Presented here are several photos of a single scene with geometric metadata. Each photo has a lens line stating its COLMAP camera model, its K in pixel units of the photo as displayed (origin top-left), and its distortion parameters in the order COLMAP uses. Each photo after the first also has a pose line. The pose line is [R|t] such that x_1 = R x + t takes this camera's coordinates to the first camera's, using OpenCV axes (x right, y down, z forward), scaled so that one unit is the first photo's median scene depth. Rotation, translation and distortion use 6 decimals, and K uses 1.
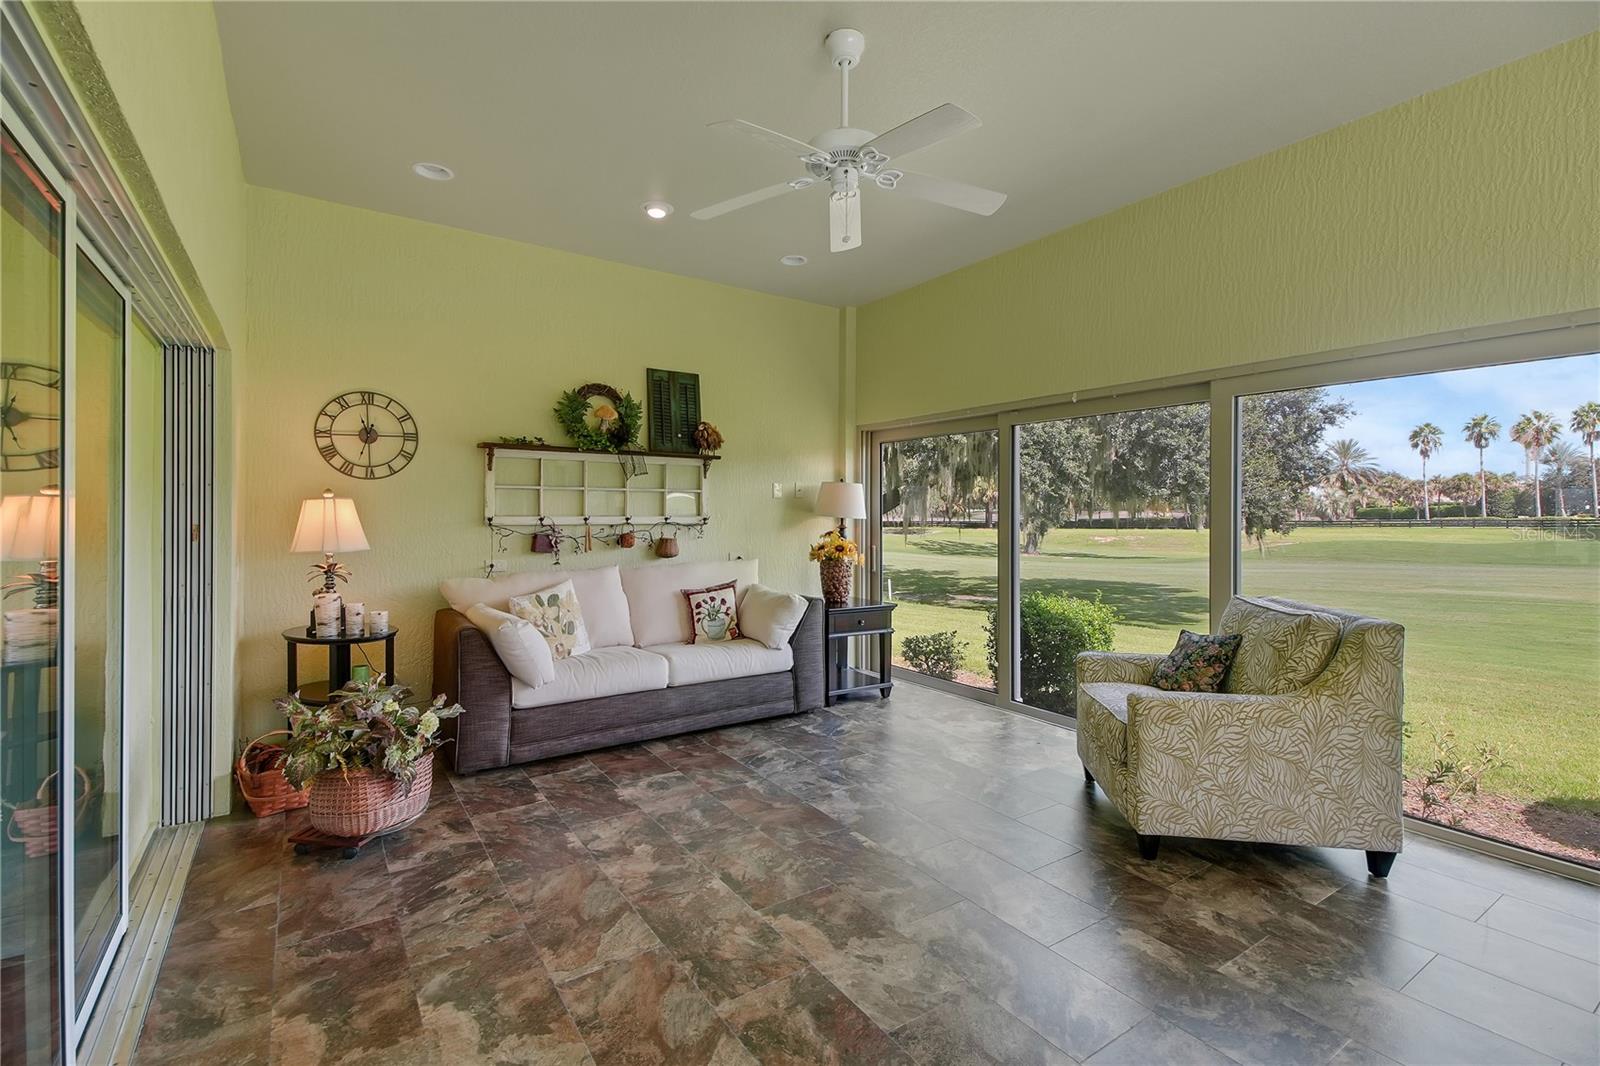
lens RADIAL K [[688.5, 0, 748.0], [0, 688.5, 514.7], [0, 0, 1]] dist [0.033507, -0.002421]
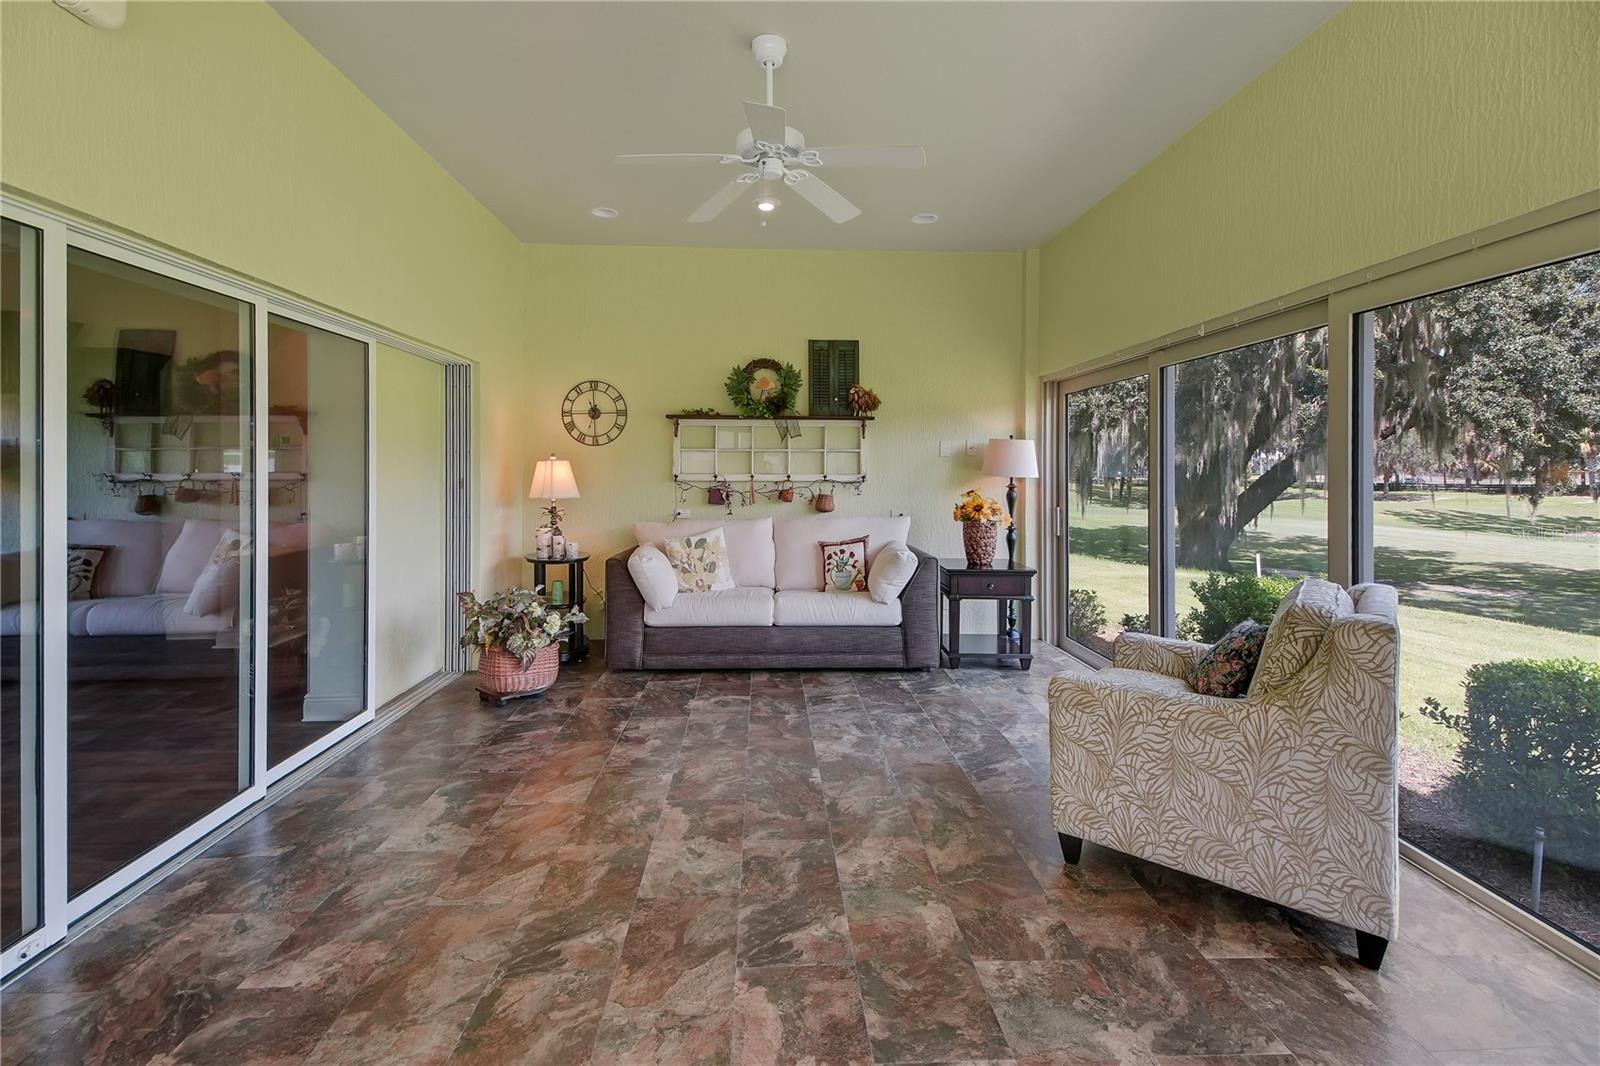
lens RADIAL K [[688.5, 0, 792.3], [0, 688.5, 473.4], [0, 0, 1]] dist [0.033507, -0.002421]
pose [[0.862248, 0.001917, -0.506482, 0.461882], [-0.002107, 0.999998, 0.000198, 0.001091], [0.506481, 0.000897, 0.862250, 0.041064]]
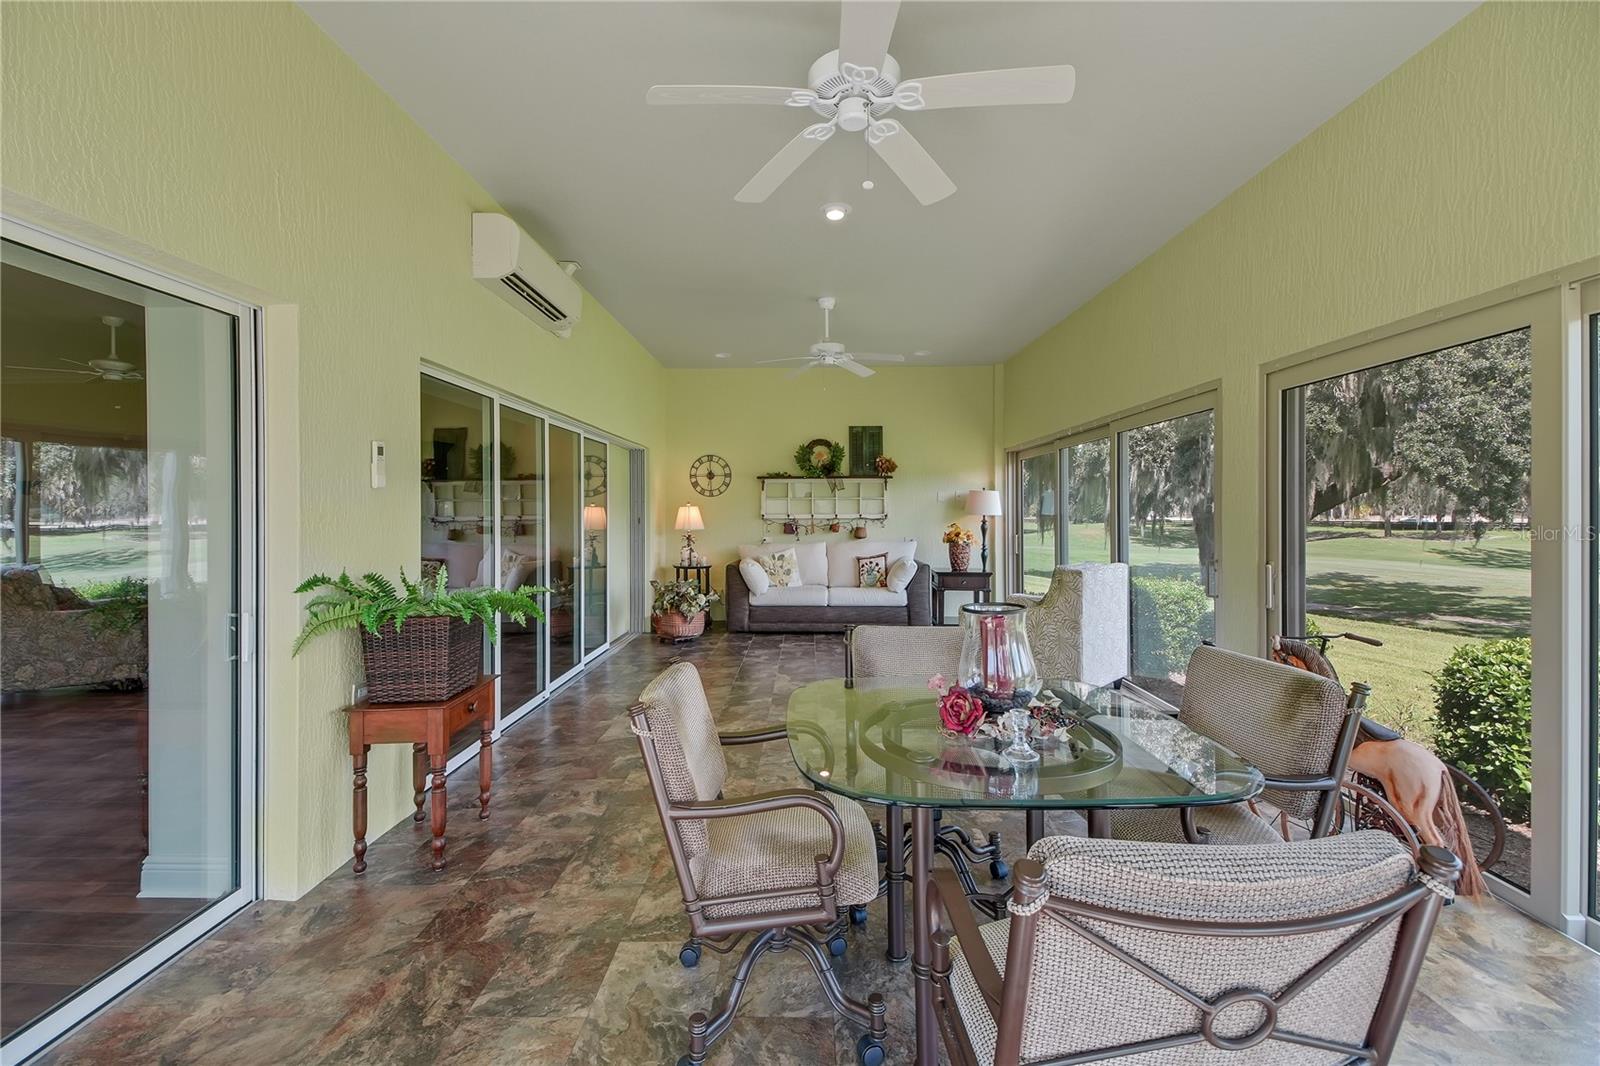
lens RADIAL K [[688.5, 0, 750.6], [0, 688.5, 512.1], [0, 0, 1]] dist [0.033507, -0.002421]
pose [[0.790692, -0.005981, -0.612185, 0.821379], [0.002462, 0.999975, -0.006589, 0.009547], [0.612210, 0.003703, 0.790687, -0.568944]]
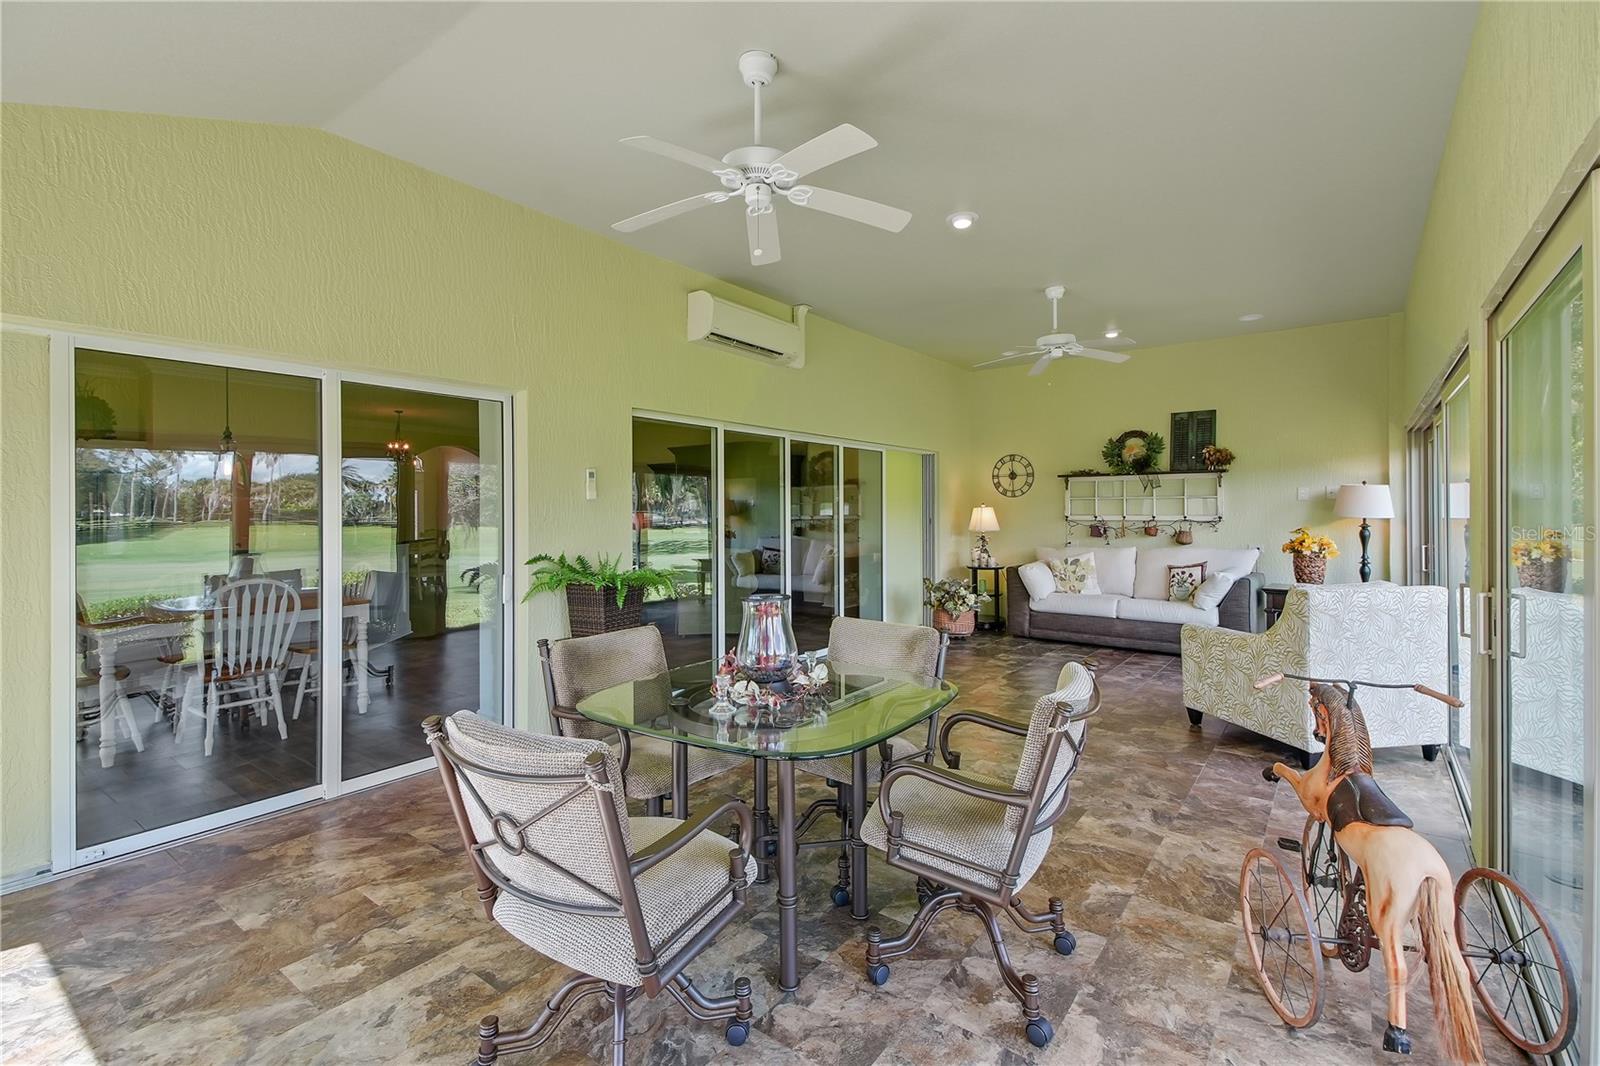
lens RADIAL K [[688.5, 0, 768.7], [0, 688.5, 510.6], [0, 0, 1]] dist [0.033507, -0.002421]
pose [[0.286039, -0.006020, -0.958199, 1.197906], [-0.000889, 0.999978, -0.006548, 0.003113], [0.958218, 0.002725, 0.286027, -0.270324]]
